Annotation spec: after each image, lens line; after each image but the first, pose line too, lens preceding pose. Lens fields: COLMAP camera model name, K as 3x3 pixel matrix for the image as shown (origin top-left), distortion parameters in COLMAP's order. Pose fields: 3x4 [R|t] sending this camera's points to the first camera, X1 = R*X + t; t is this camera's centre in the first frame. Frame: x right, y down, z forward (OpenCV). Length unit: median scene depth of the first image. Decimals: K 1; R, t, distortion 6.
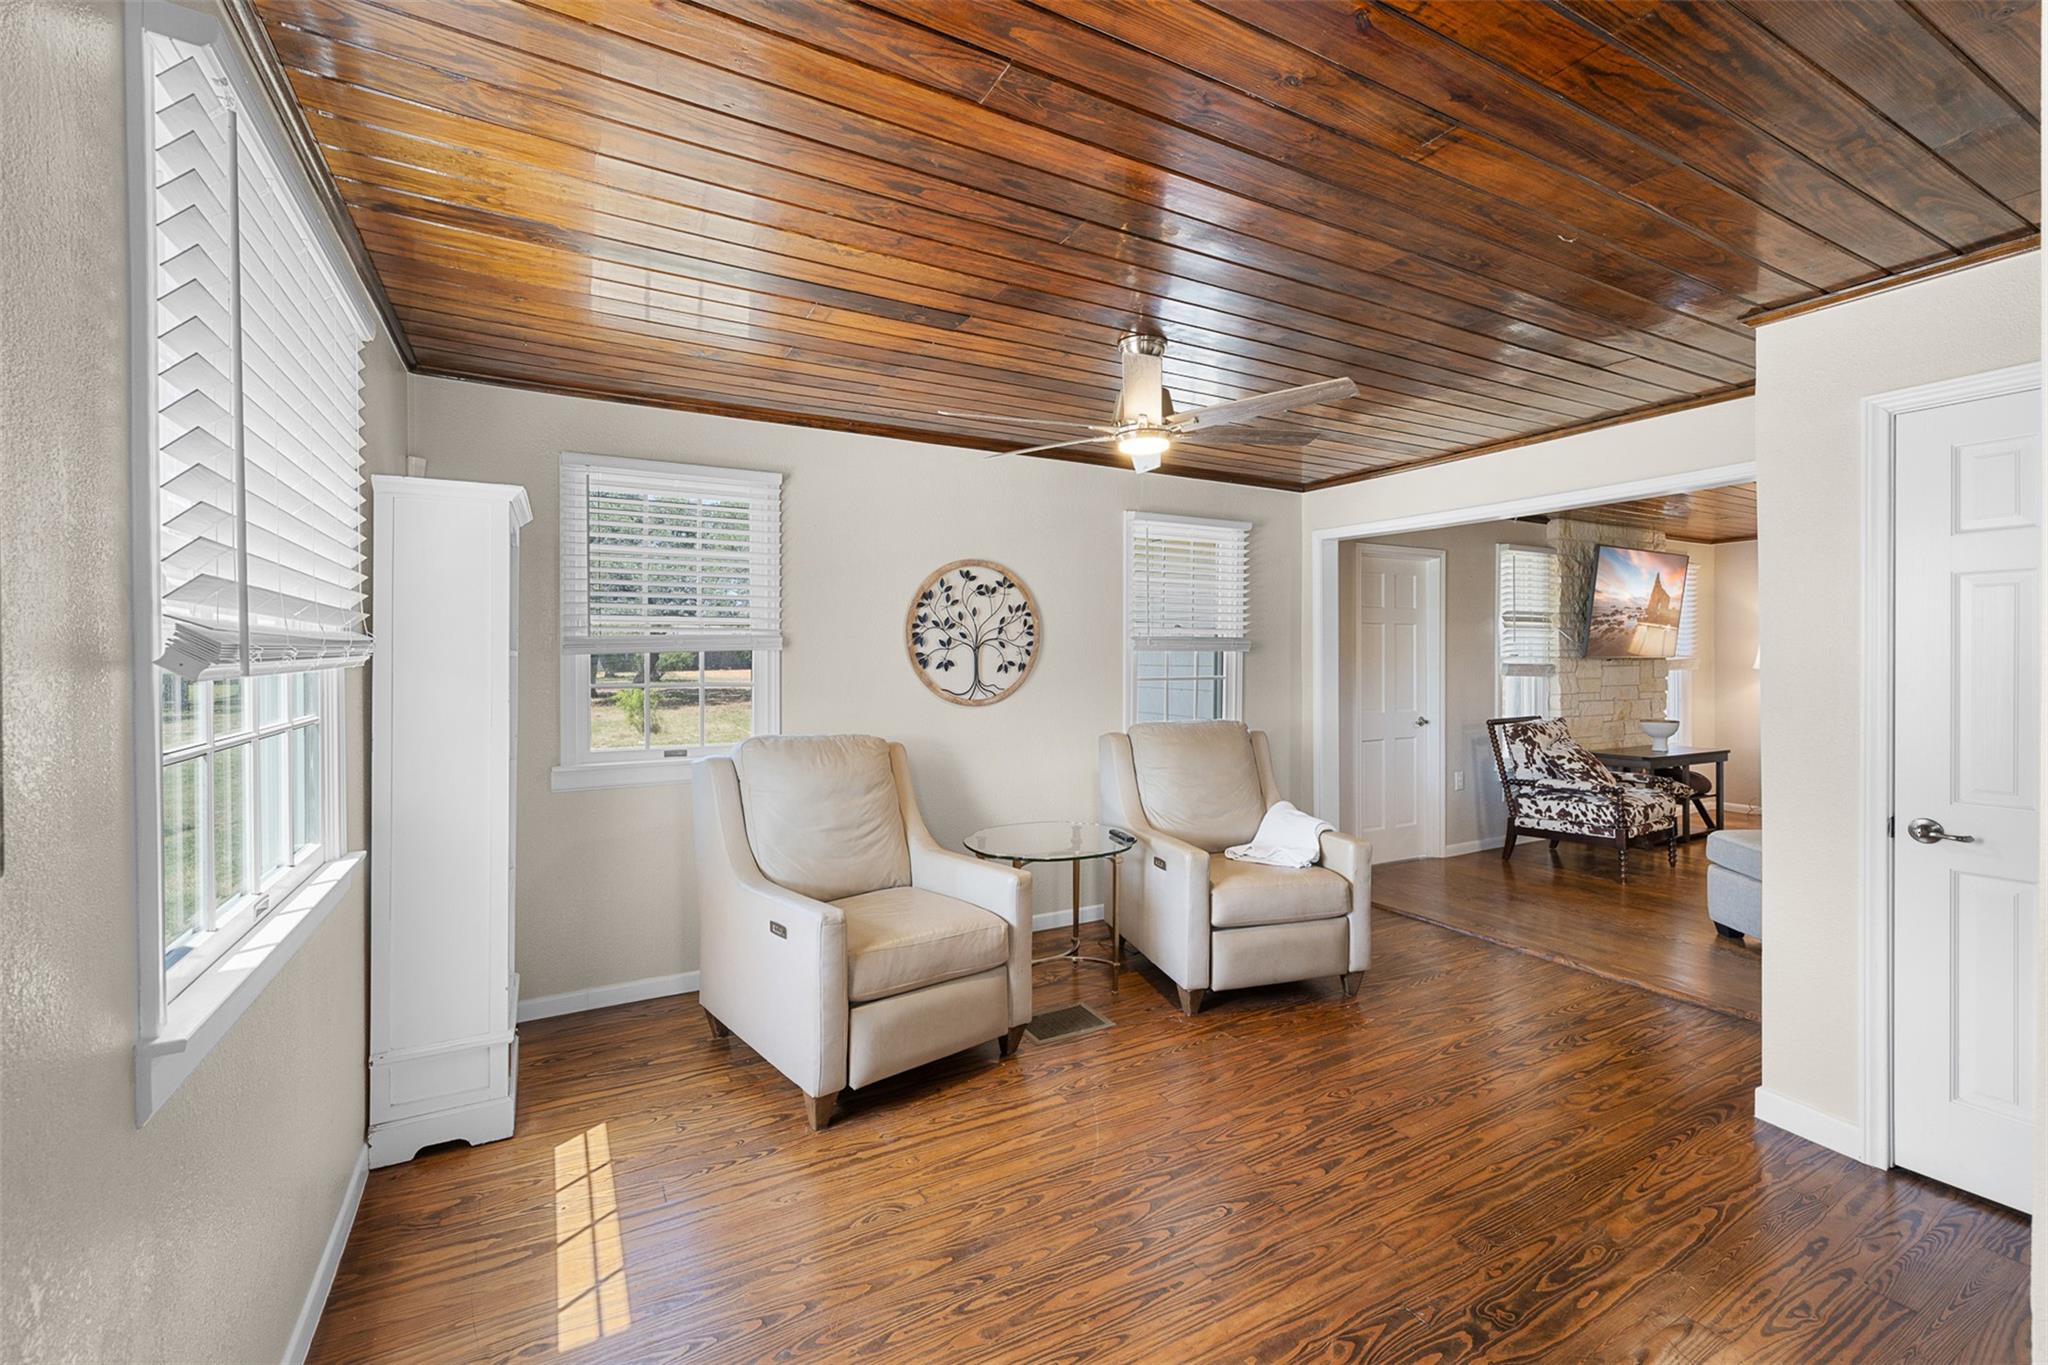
lens RADIAL K [[863.7, 0, 1029.1], [0, 863.7, 666.2], [0, 0, 1]] dist [0.000050, 0.000189]
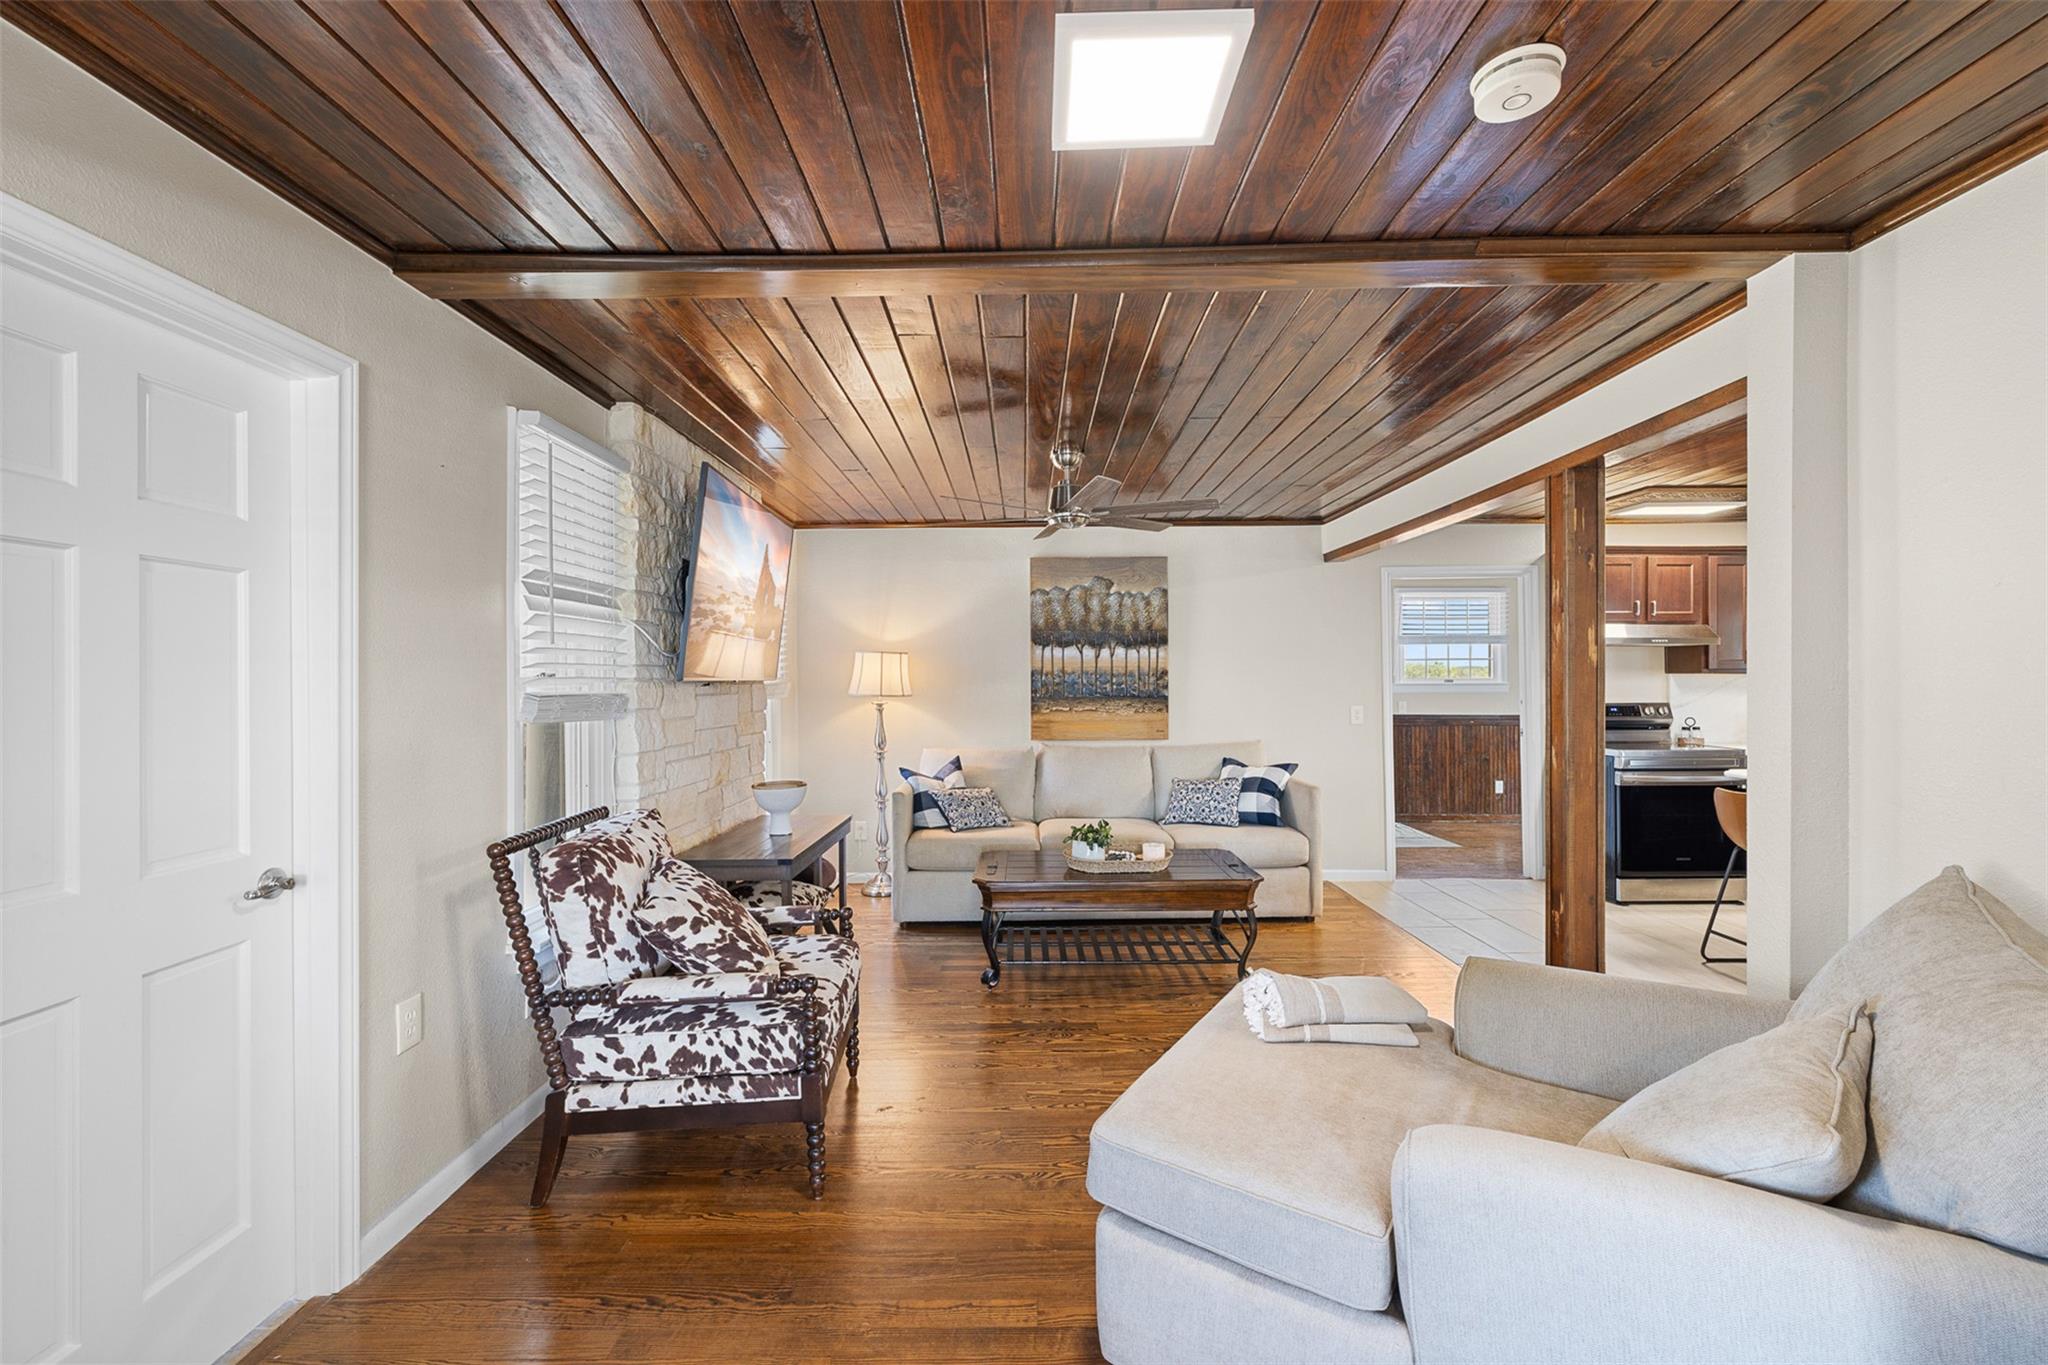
lens RADIAL K [[863.7, 0, 1027.1], [0, 863.7, 675.5], [0, 0, 1]] dist [0.000050, 0.000189]
pose [[0.489343, 0.004995, 0.872077, 0.325416], [0.009350, 0.999896, -0.010974, -0.005666], [-0.872041, 0.013524, 0.489245, 0.627517]]
